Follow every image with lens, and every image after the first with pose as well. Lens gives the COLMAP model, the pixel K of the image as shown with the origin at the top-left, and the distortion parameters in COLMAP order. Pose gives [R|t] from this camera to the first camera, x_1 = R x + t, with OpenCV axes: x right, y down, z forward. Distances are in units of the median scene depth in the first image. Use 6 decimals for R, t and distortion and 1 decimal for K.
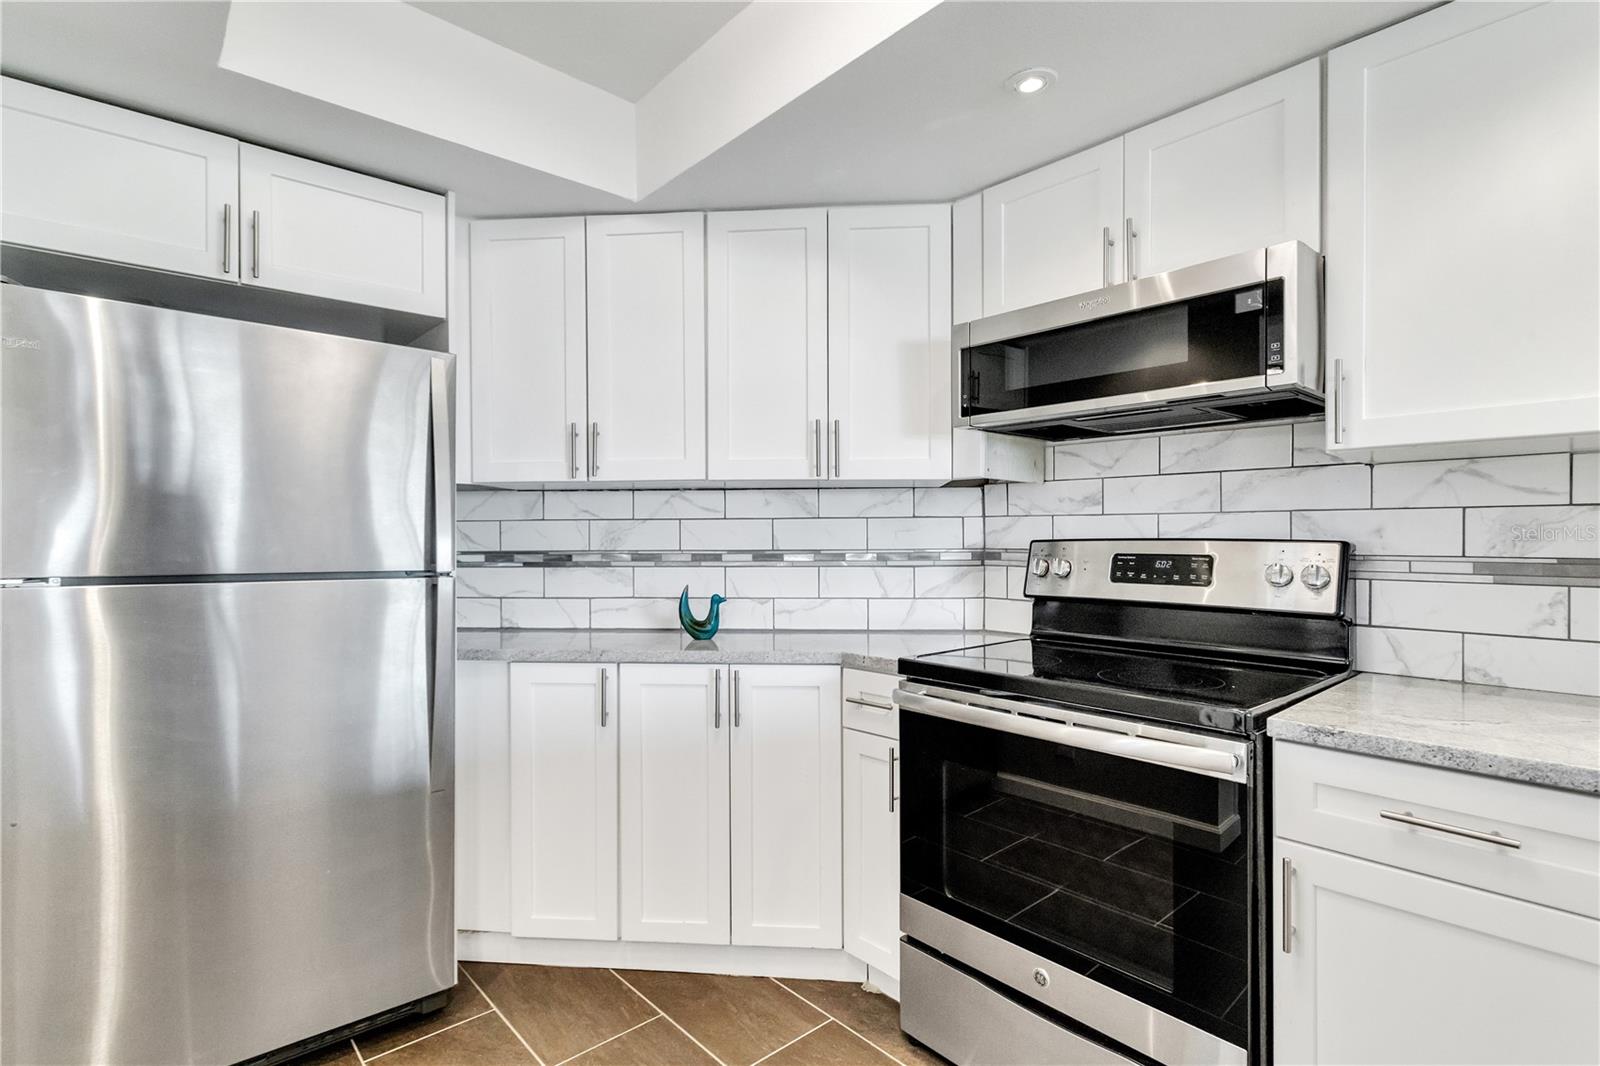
lens RADIAL K [[773.3, 0, 789.8], [0, 773.3, 539.4], [0, 0, 1]] dist [0.004685, 0.000855]
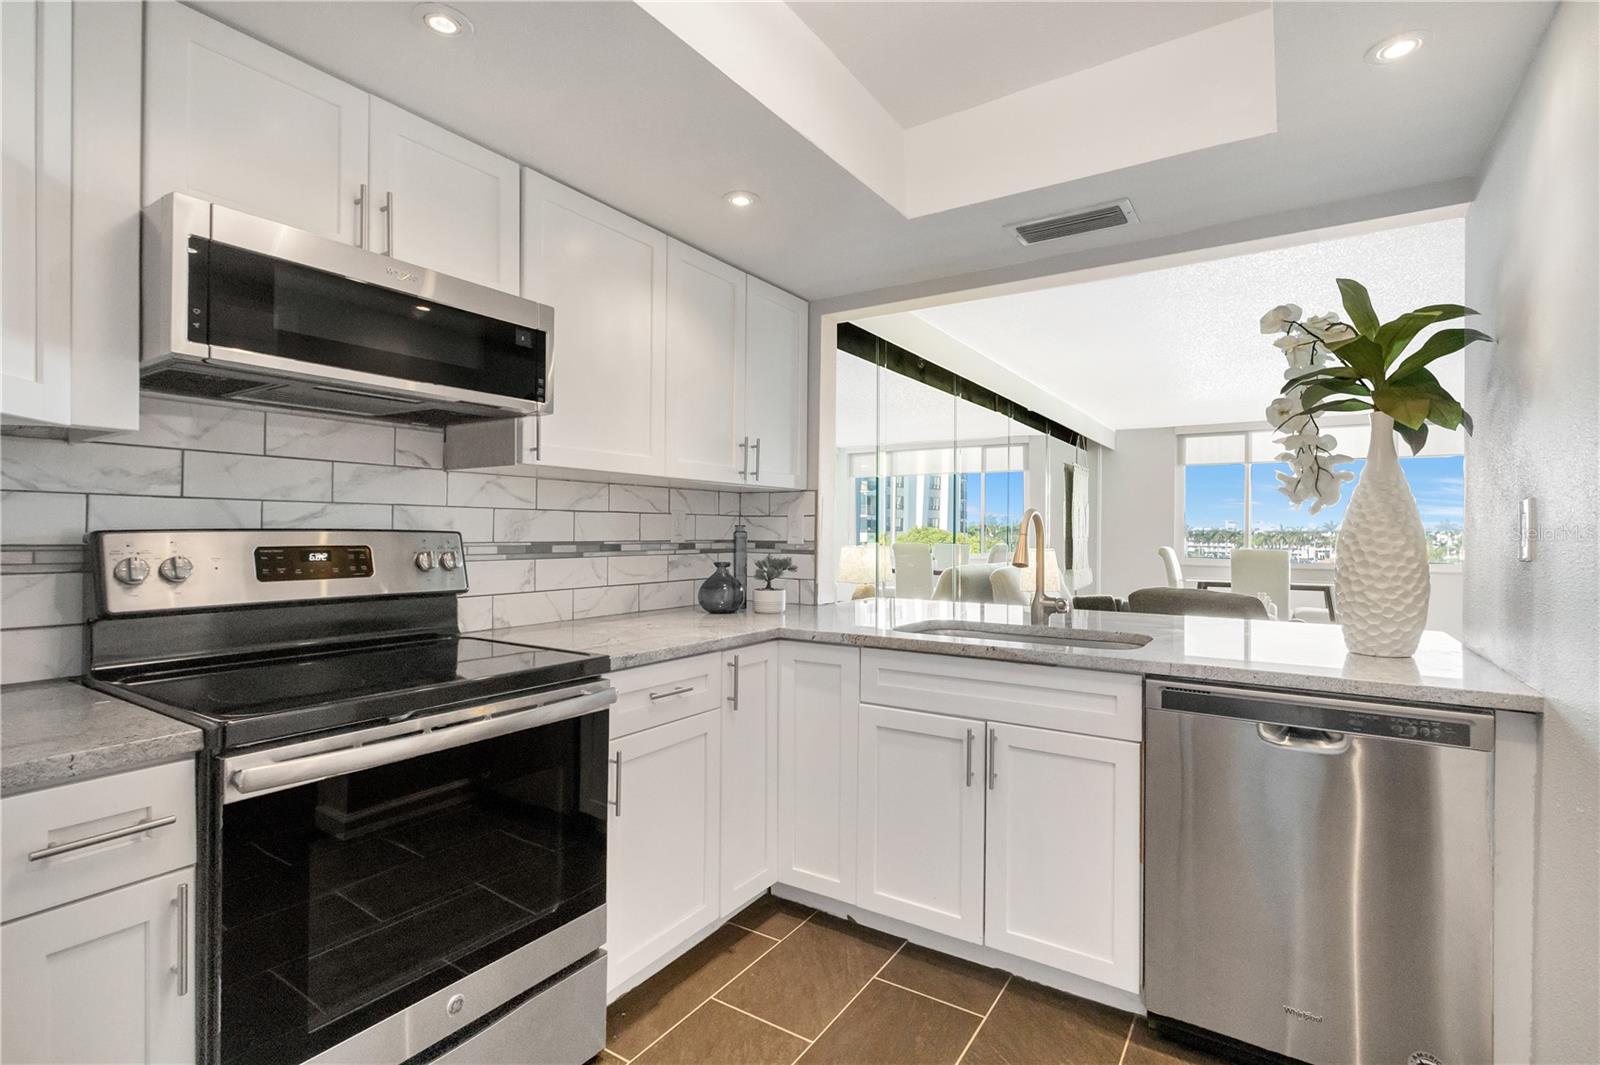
lens RADIAL K [[773.3, 0, 778.8], [0, 773.3, 525.5], [0, 0, 1]] dist [0.004685, 0.000855]
pose [[-0.250301, 0.008631, 0.968130, -0.534662], [0.000438, 0.999961, -0.008802, 0.003149], [-0.968168, -0.001779, -0.250295, 0.690249]]
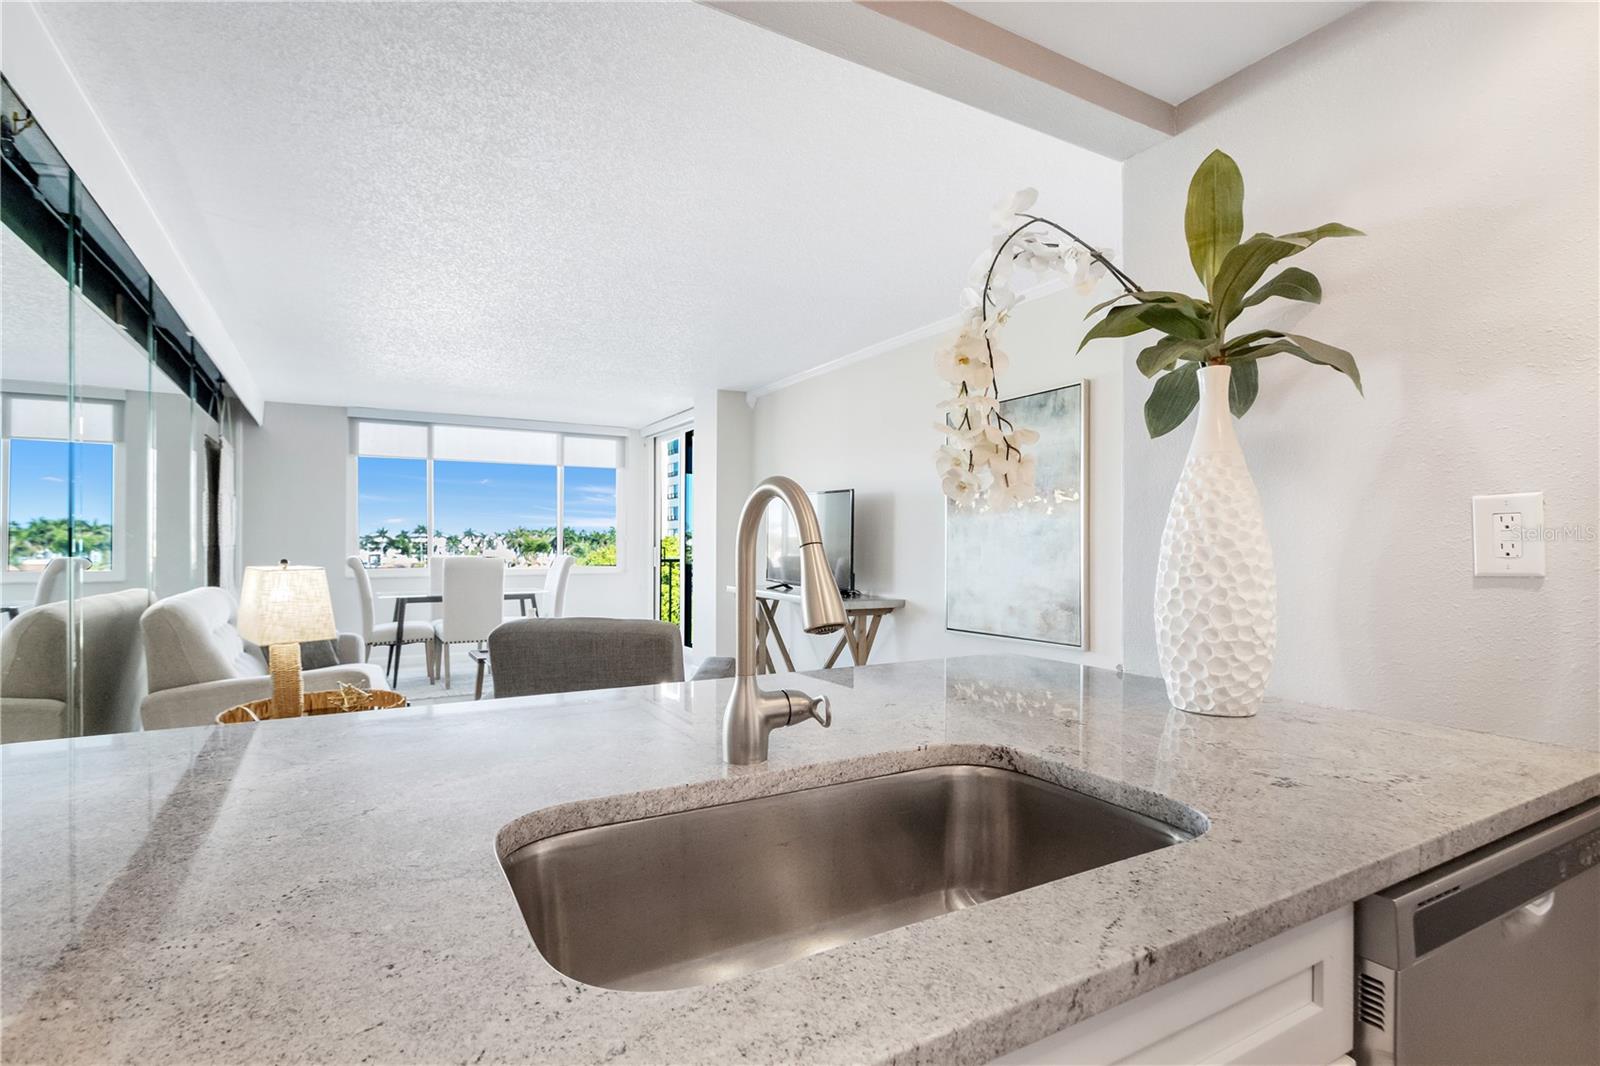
lens RADIAL K [[773.3, 0, 785.0], [0, 773.3, 537.2], [0, 0, 1]] dist [0.004685, 0.000855]
pose [[-0.978400, 0.000734, 0.206718, 0.461291], [0.001014, 0.999999, 0.001250, 0.001090], [-0.206717, 0.001433, -0.978400, 0.467972]]
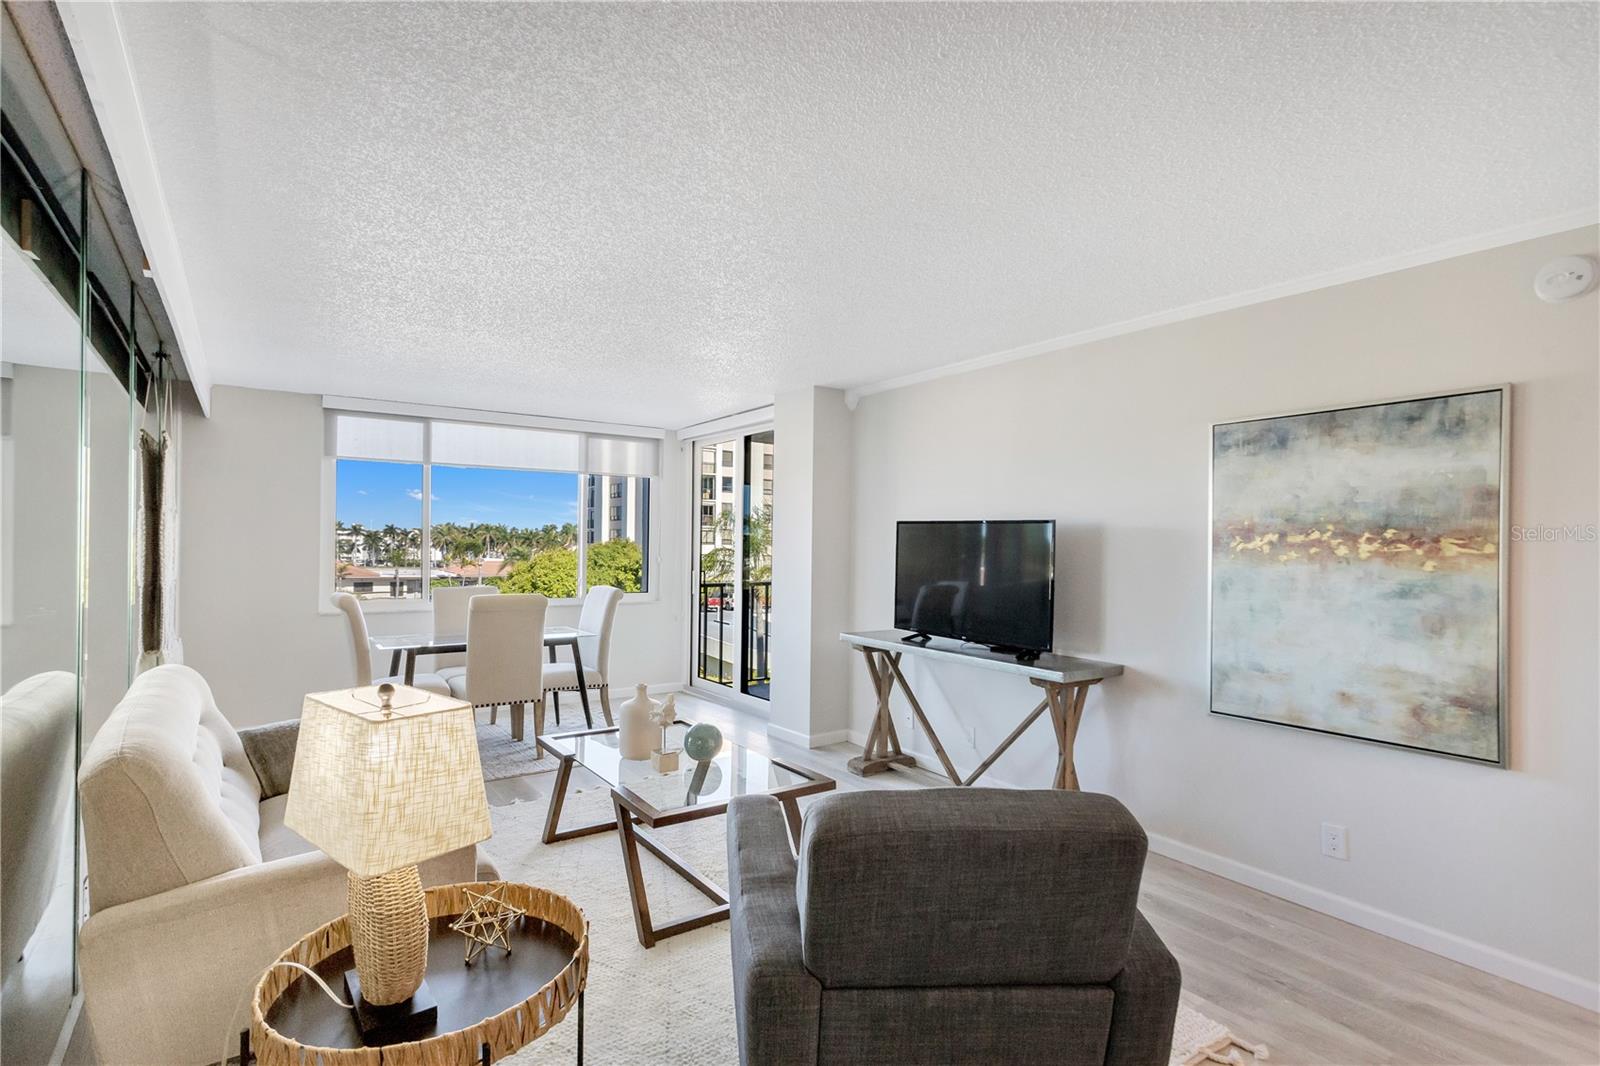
lens RADIAL K [[773.3, 0, 787.7], [0, 773.3, 541.2], [0, 0, 1]] dist [0.004685, 0.000855]
pose [[-0.992985, -0.009813, 0.117834, 1.171287], [-0.009185, 0.999941, 0.005871, -0.101479], [-0.117885, 0.004748, -0.993016, -0.029447]]
